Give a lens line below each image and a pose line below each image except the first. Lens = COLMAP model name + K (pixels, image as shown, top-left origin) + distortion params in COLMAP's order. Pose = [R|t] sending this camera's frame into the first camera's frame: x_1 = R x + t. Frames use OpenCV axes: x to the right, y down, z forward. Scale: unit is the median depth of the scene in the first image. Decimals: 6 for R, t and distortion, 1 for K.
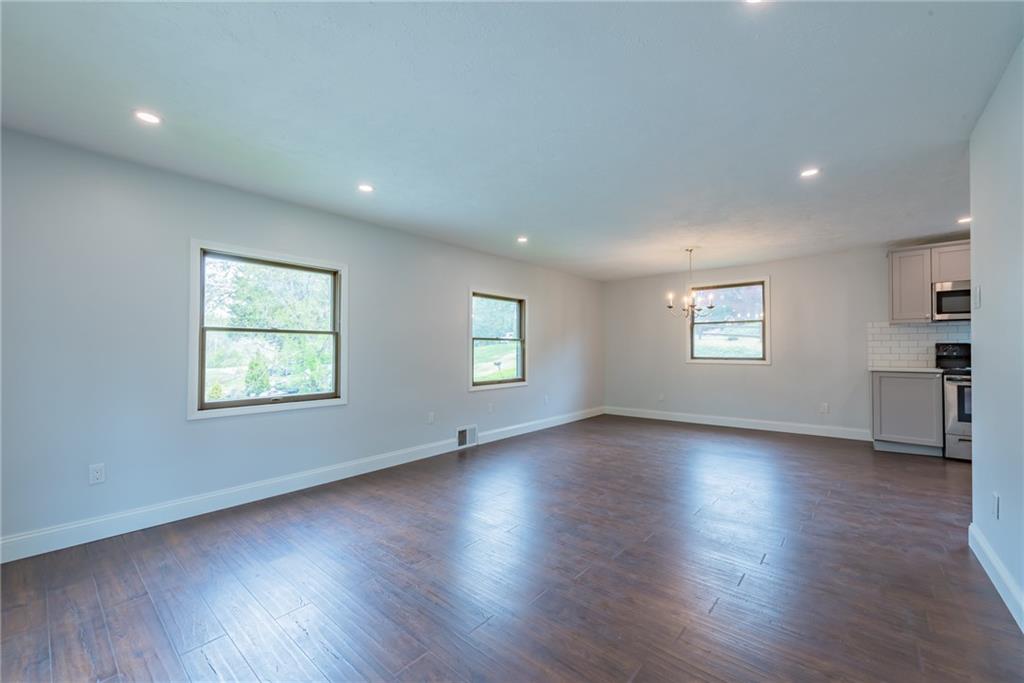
lens RADIAL K [[412.3, 0, 515.7], [0, 412.3, 337.7], [0, 0, 1]] dist [0.012507, -0.000008]
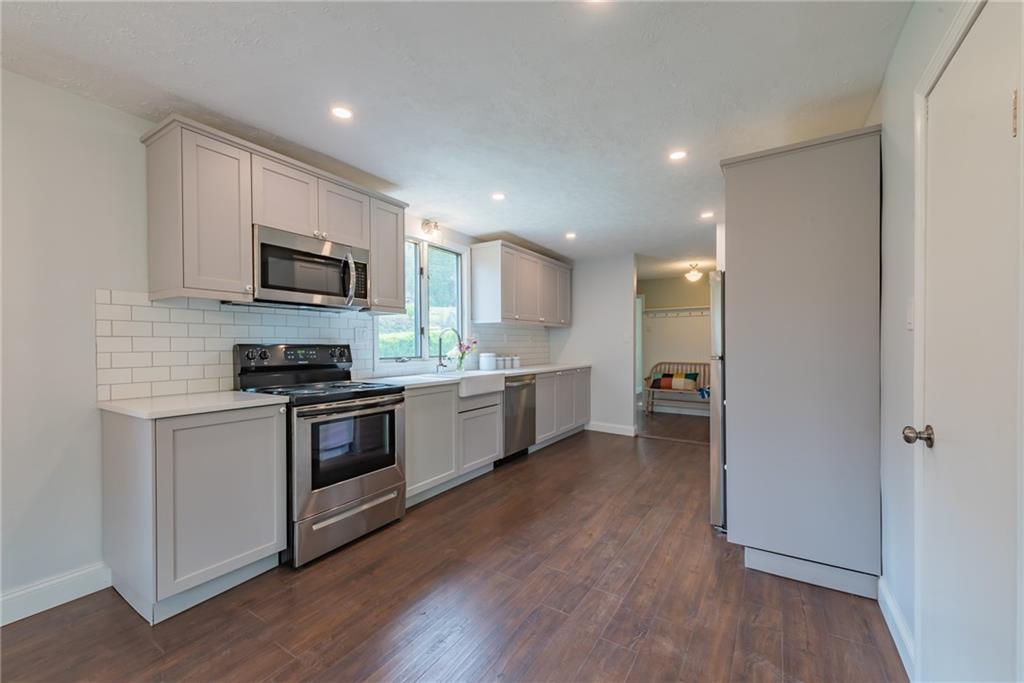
lens RADIAL K [[407.3, 0, 510.4], [0, 407.3, 350.5], [0, 0, 1]] dist [0.001036, -0.000006]
pose [[-0.138346, -0.011379, 0.990319, 0.425121], [-0.024342, 0.999671, 0.008086, 0.008440], [-0.990085, -0.022987, -0.138577, 0.687786]]
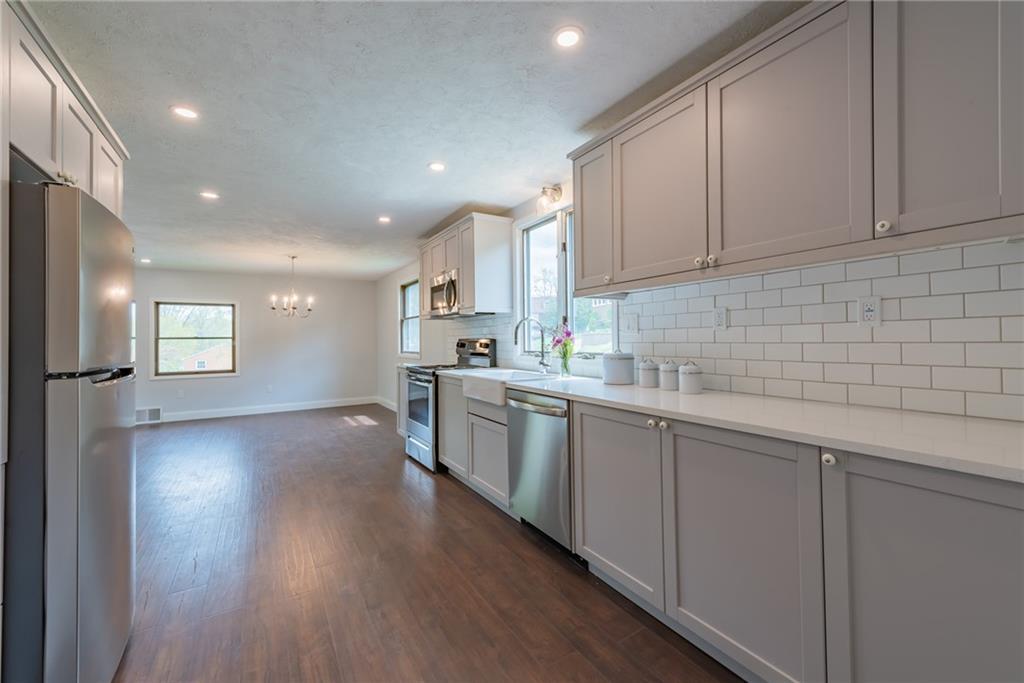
lens RADIAL K [[412.3, 0, 515.7], [0, 412.3, 337.7], [0, 0, 1]] dist [0.012507, -0.000008]
pose [[0.955159, -0.010091, -0.295922, 1.344314], [0.017599, 0.999587, 0.022719, -0.008703], [0.295571, -0.026908, 0.954942, 0.116133]]
